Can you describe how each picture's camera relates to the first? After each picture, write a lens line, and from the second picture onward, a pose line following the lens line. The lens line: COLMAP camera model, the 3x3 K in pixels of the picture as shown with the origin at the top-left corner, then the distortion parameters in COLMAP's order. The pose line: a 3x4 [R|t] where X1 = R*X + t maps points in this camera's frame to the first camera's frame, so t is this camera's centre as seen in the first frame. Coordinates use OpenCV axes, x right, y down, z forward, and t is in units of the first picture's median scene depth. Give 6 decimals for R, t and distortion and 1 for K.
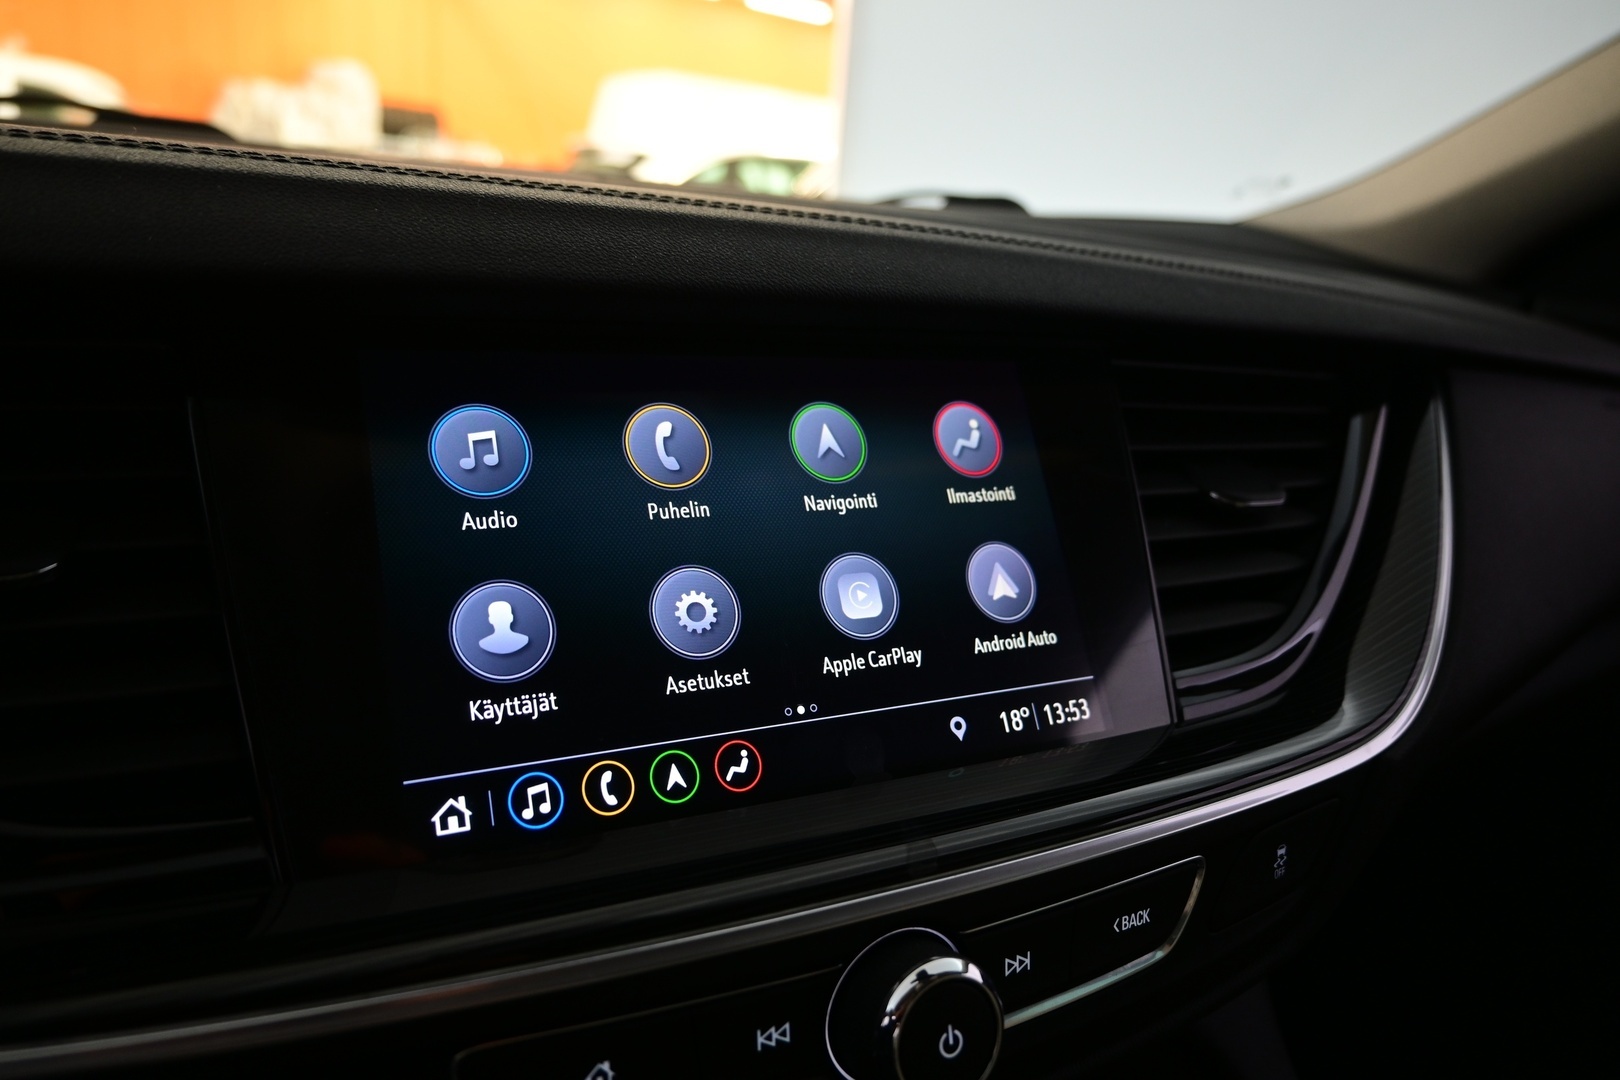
lens RADIAL K [[1099.4, 0, 810.0], [0, 1099.4, 540.0], [0, 0, 1]] dist [0.002292, 0.000215]
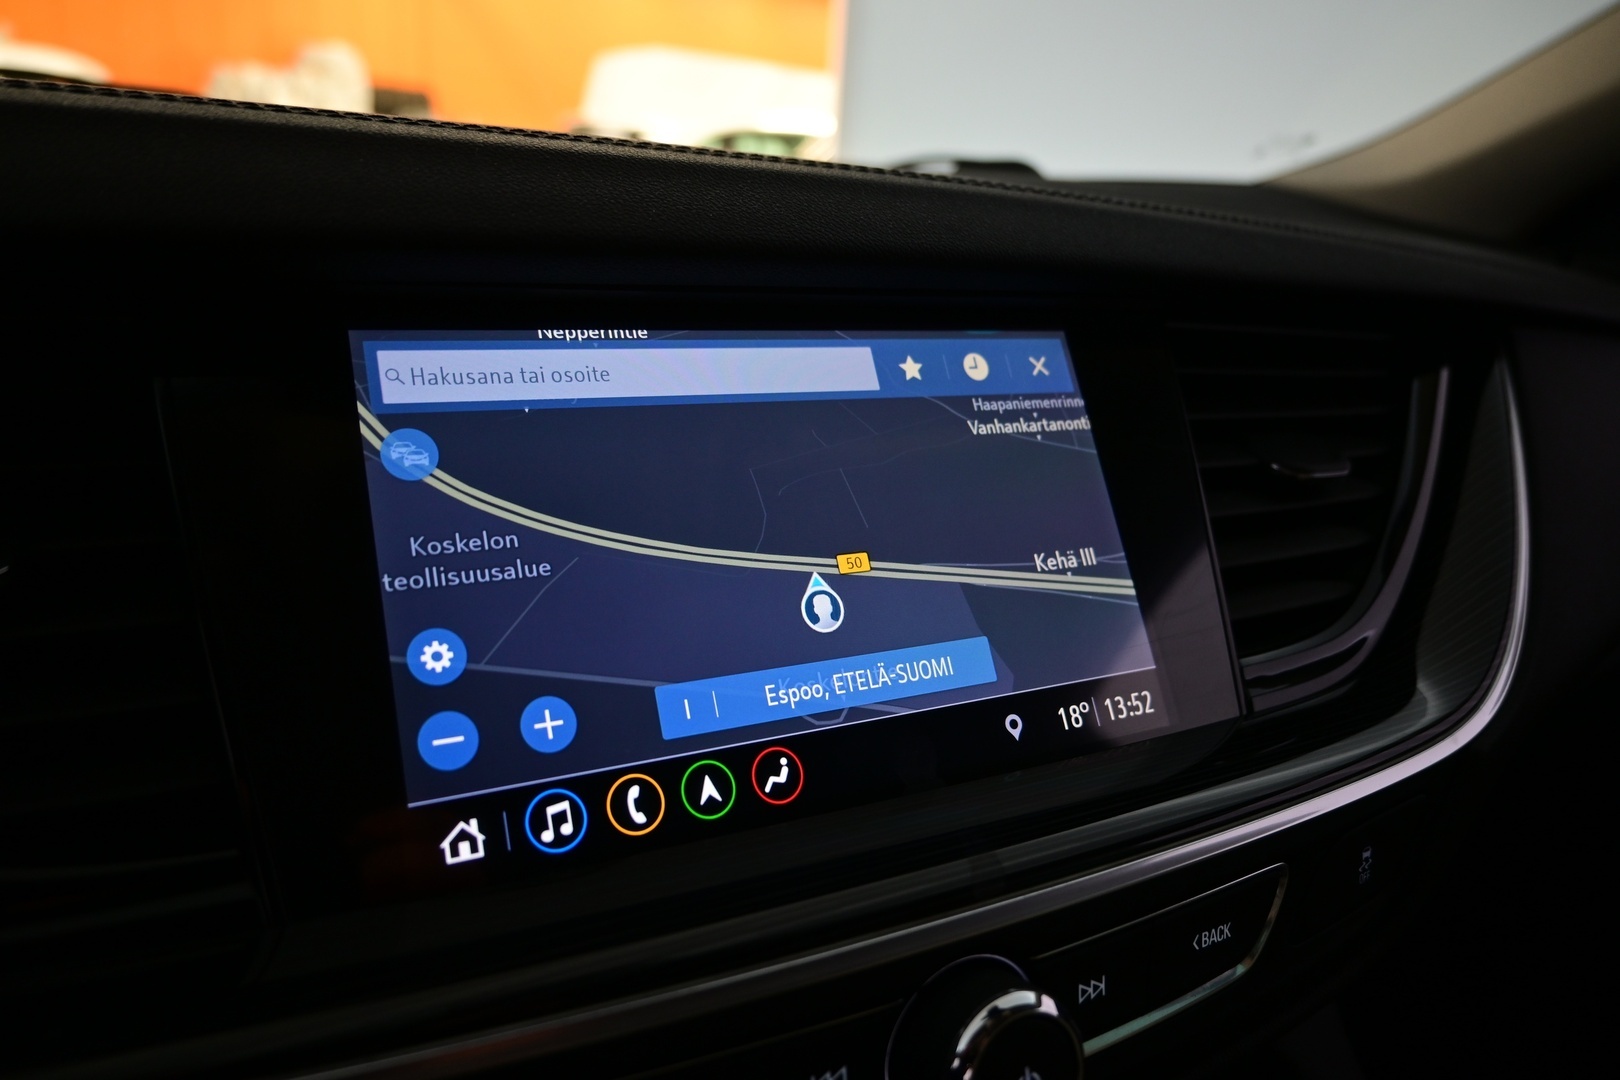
lens RADIAL K [[1095.0, 0, 810.0], [0, 1095.0, 540.0], [0, 0, 1]] dist [0.000859, -0.000153]
pose [[0.999860, -0.016704, -0.000422, -0.033532], [0.016709, 0.999636, 0.021203, -0.006573], [0.000068, -0.021208, 0.999775, 0.098797]]
